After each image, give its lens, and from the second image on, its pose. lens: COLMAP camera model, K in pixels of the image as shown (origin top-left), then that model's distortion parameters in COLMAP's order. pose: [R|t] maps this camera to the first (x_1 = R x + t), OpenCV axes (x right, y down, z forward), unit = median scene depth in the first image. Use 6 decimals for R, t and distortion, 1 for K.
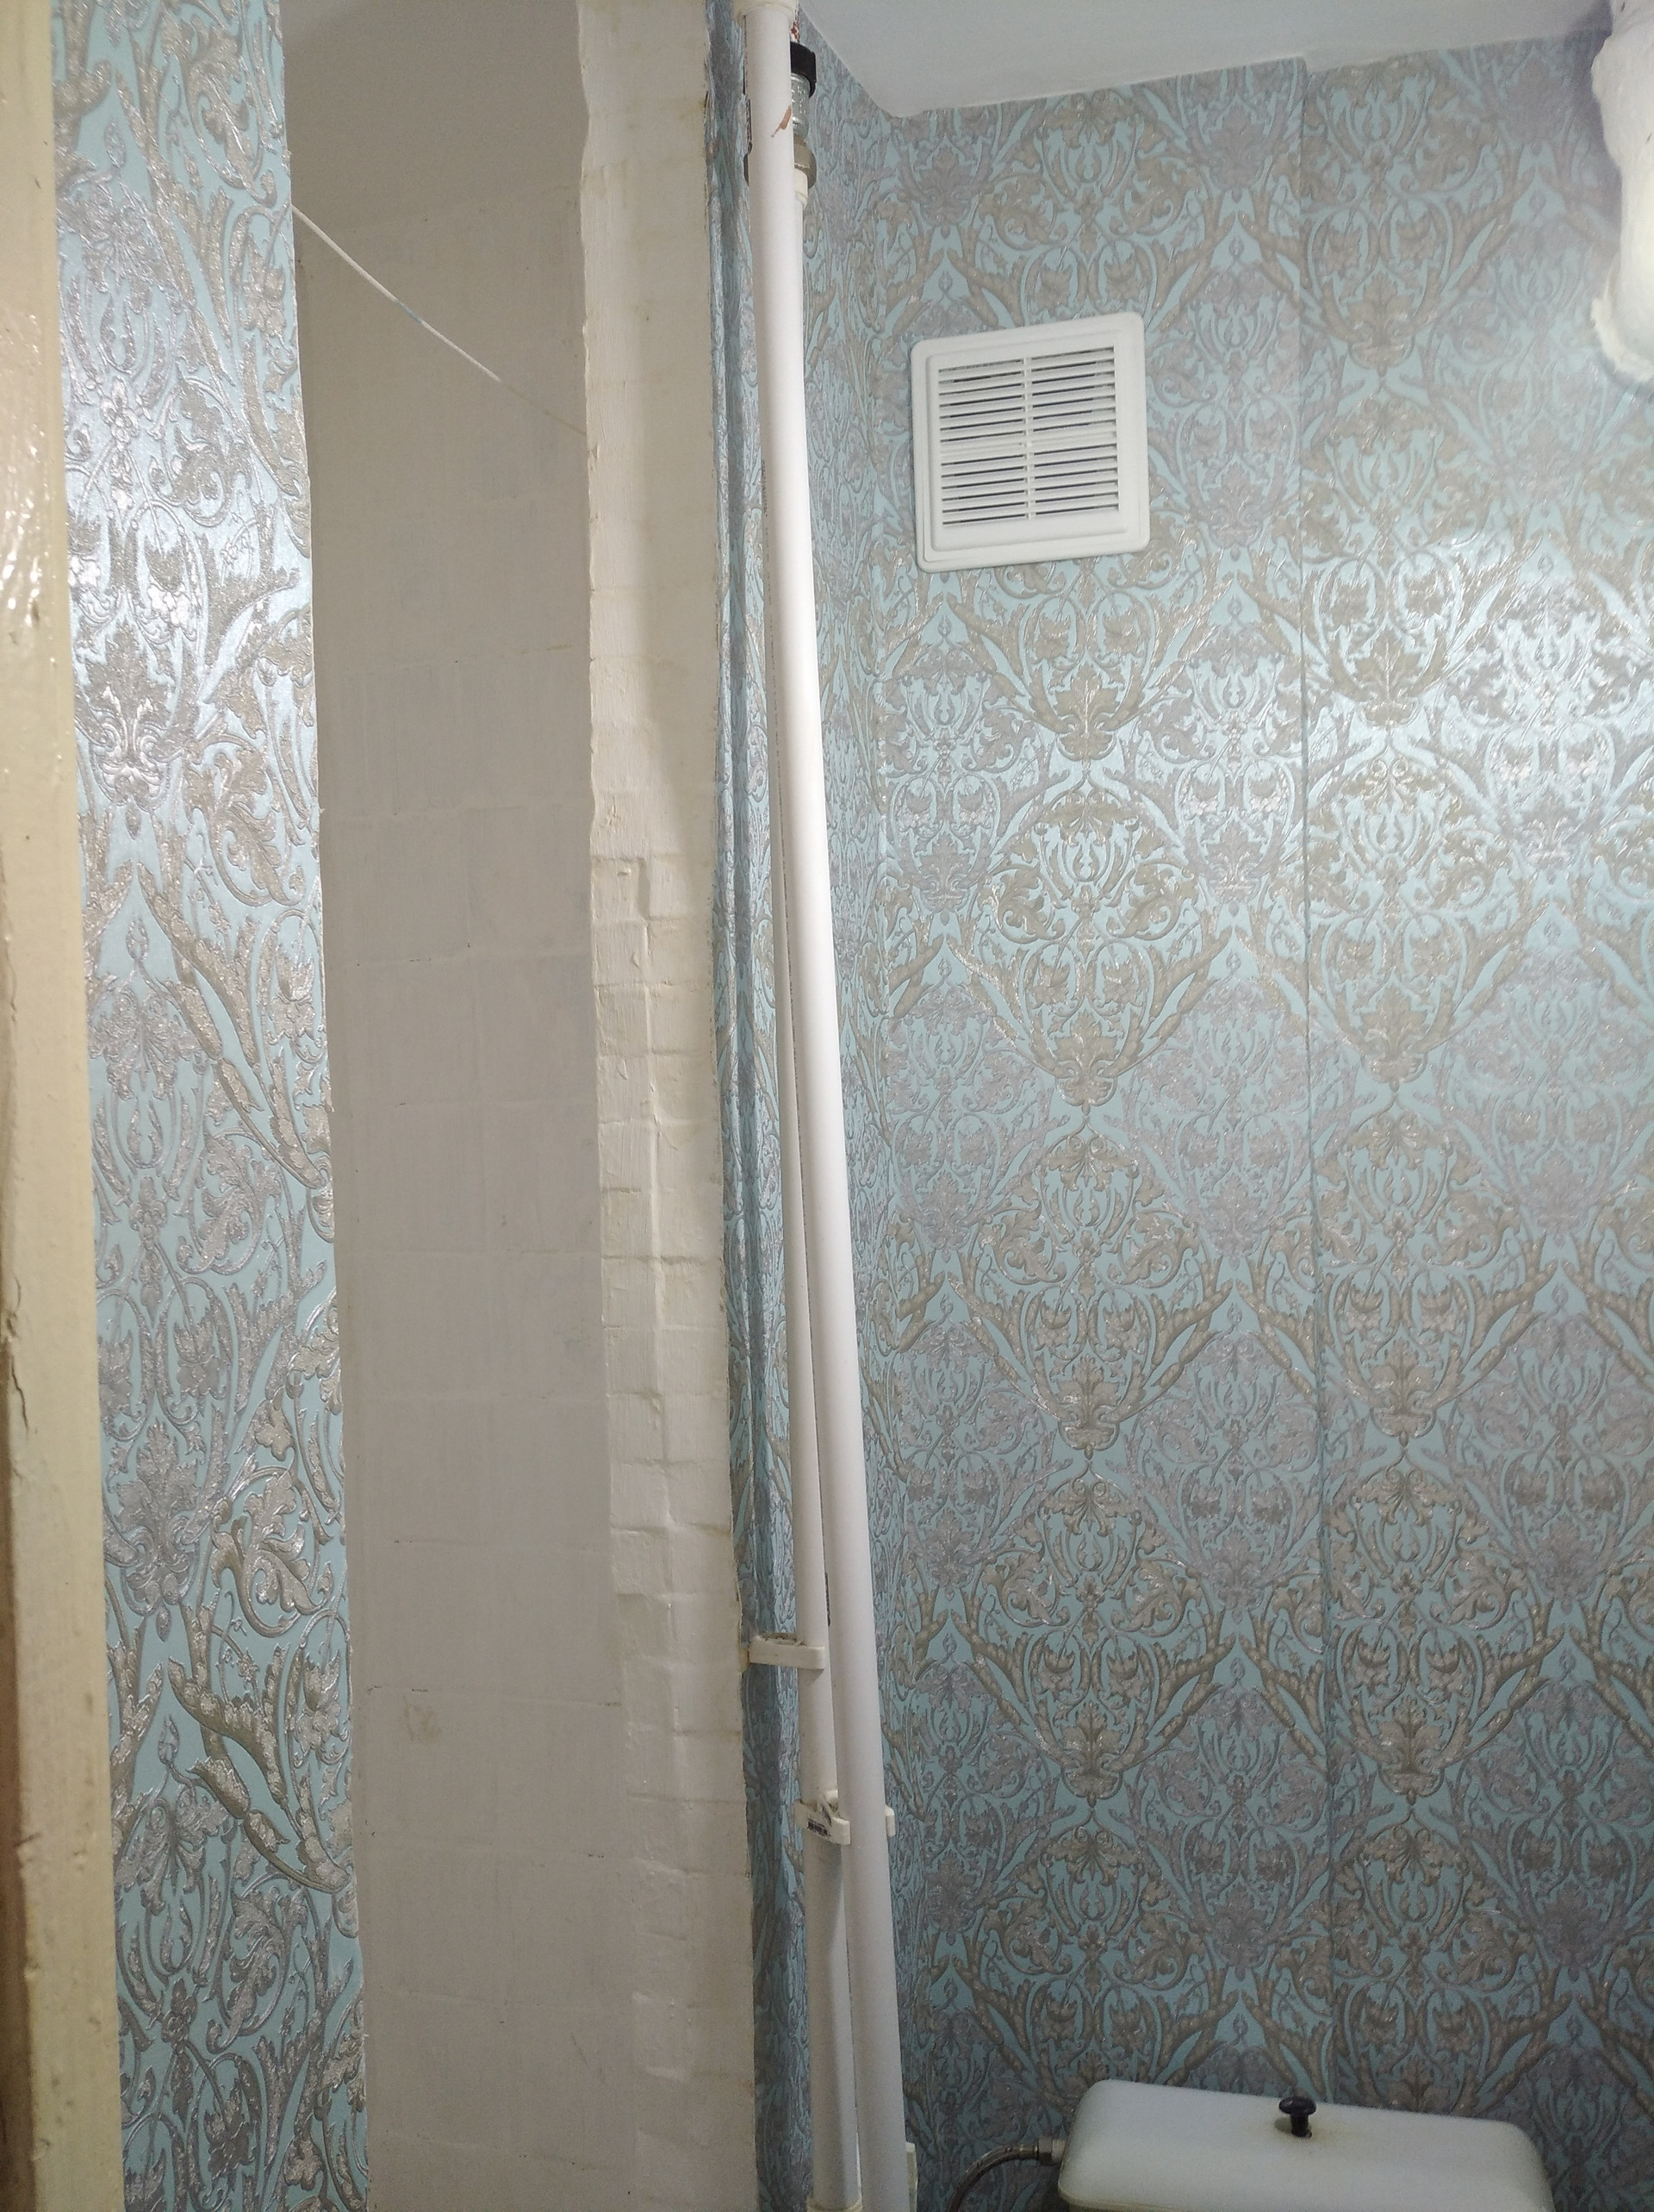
lens RADIAL K [[1850.7, 0, 835.8], [0, 1850.7, 1101.3], [0, 0, 1]] dist [0.070025, -0.104252]
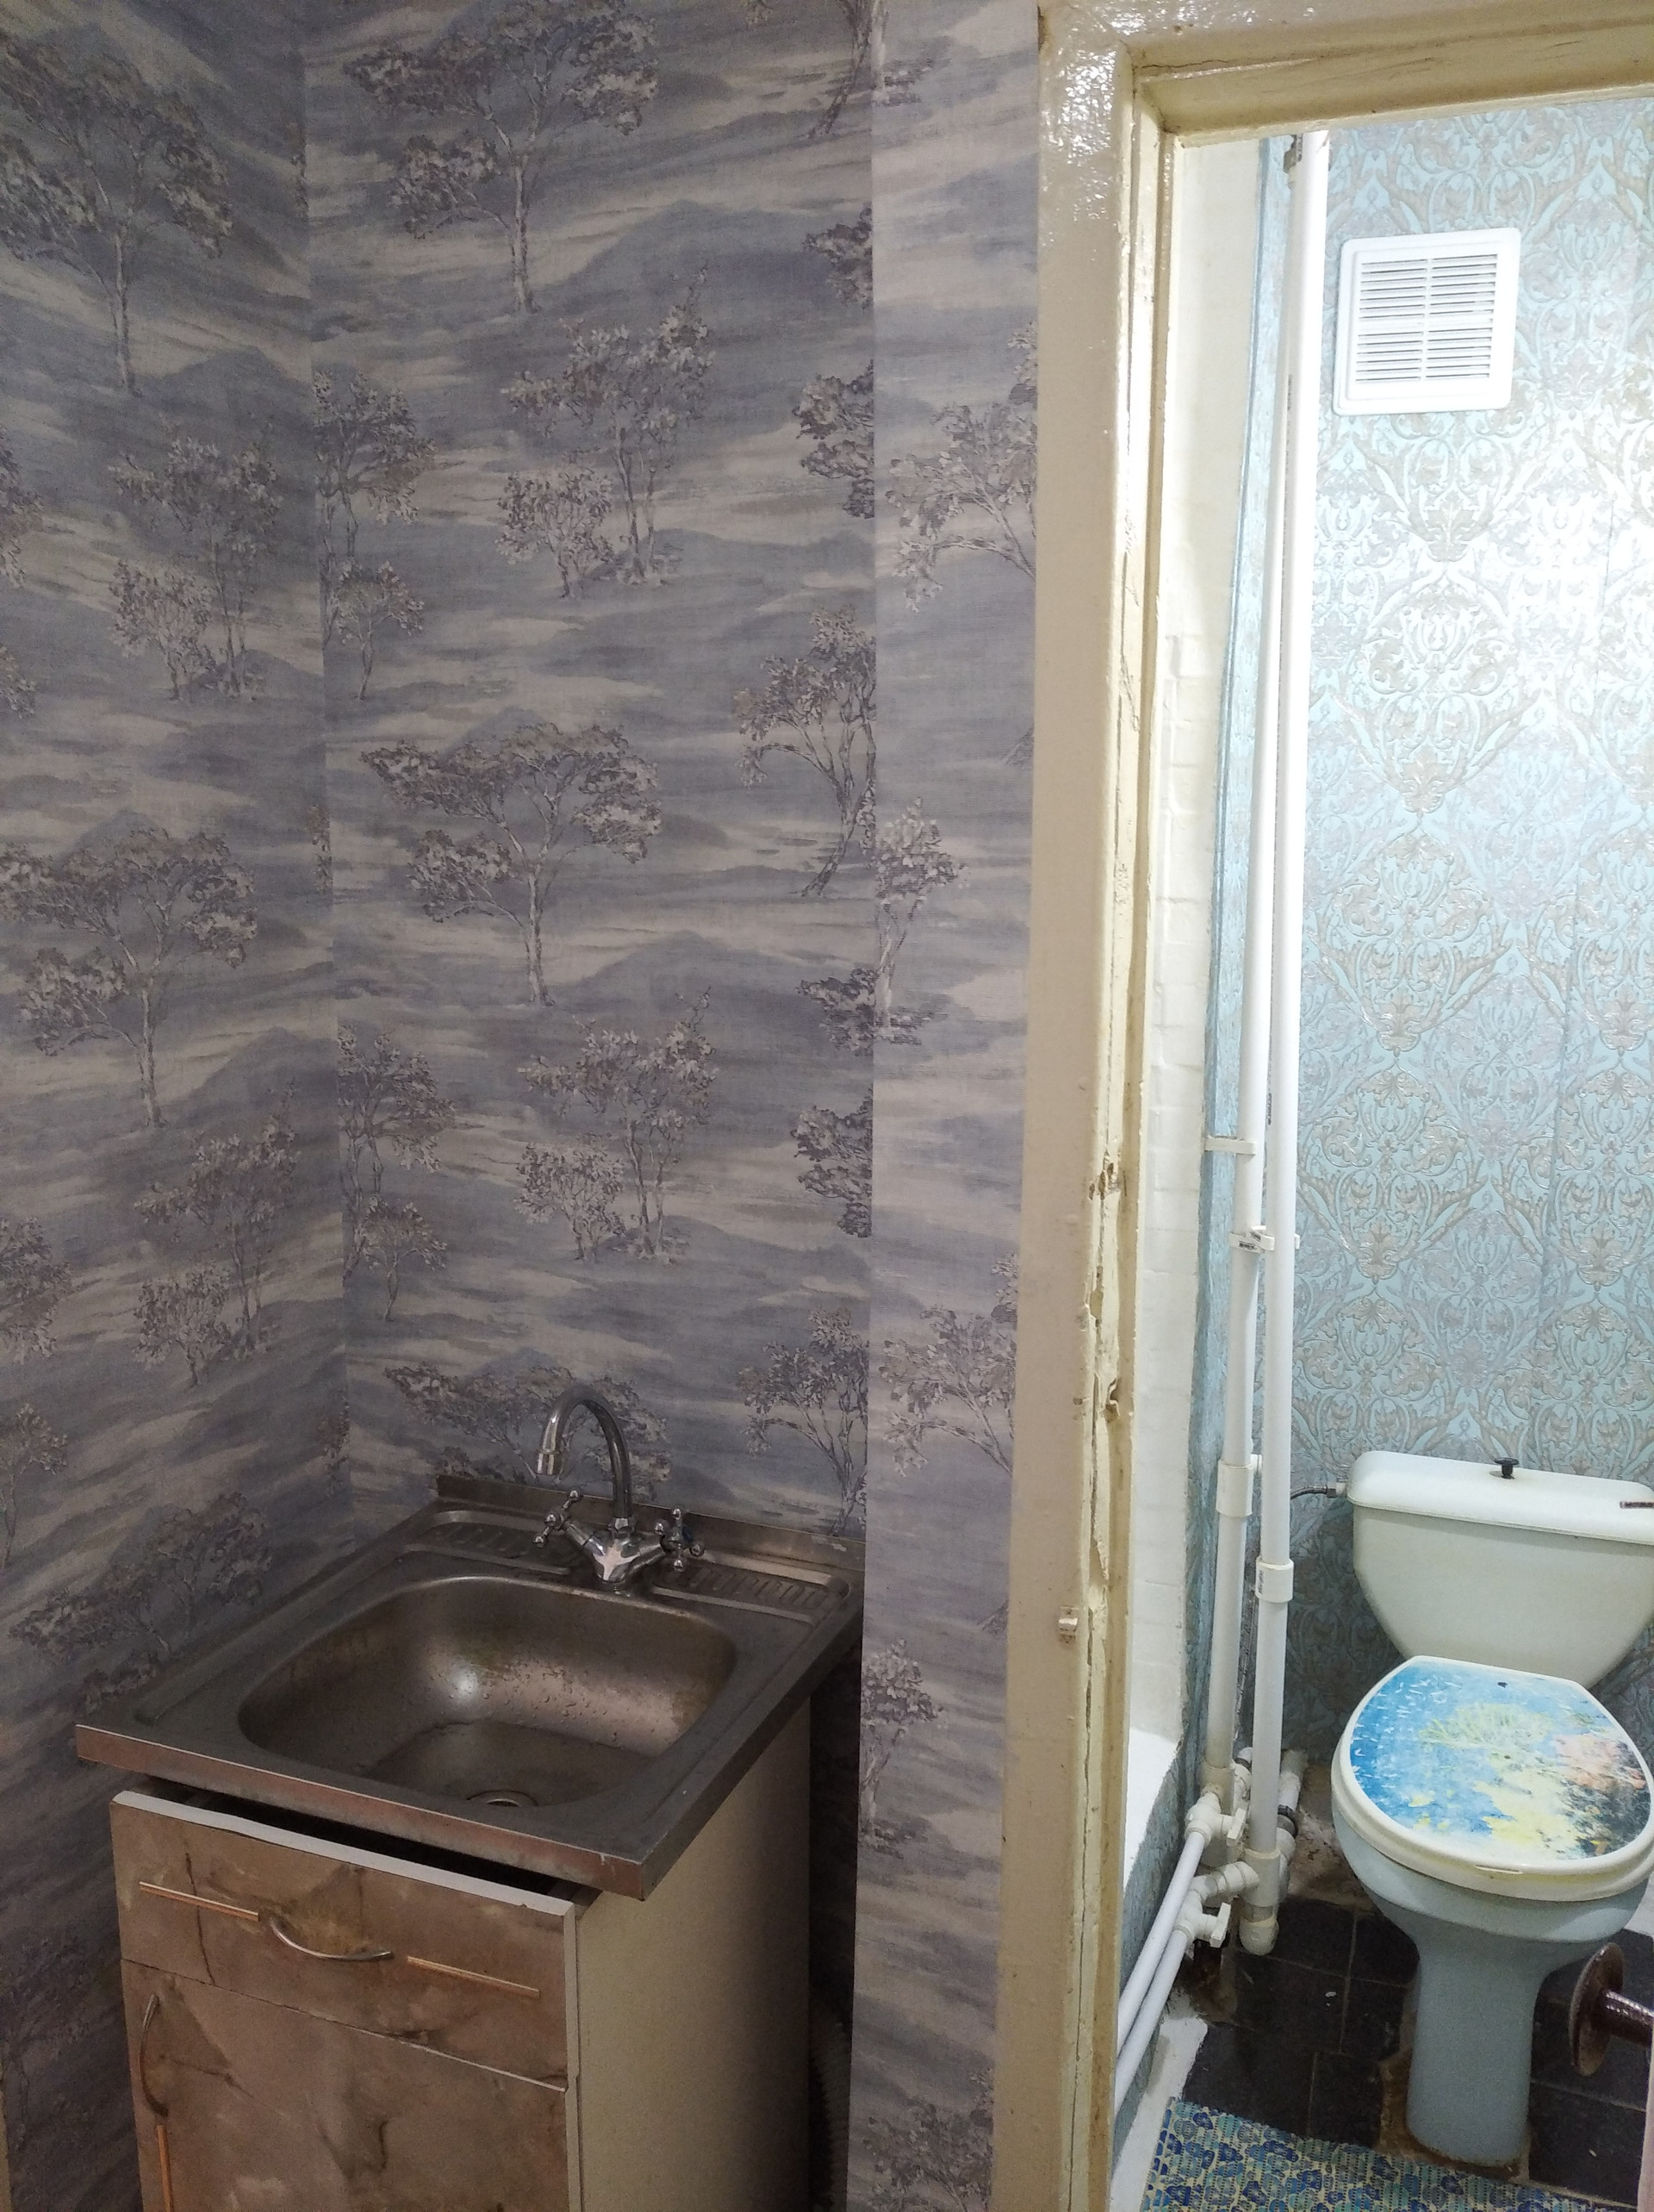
lens RADIAL K [[1850.7, 0, 815.3], [0, 1850.7, 1110.0], [0, 0, 1]] dist [0.070025, -0.104252]
pose [[0.996625, 0.054902, -0.061021, -0.230255], [-0.044030, 0.984962, 0.167066, 0.008742], [0.069275, -0.163816, 0.984056, -0.487881]]
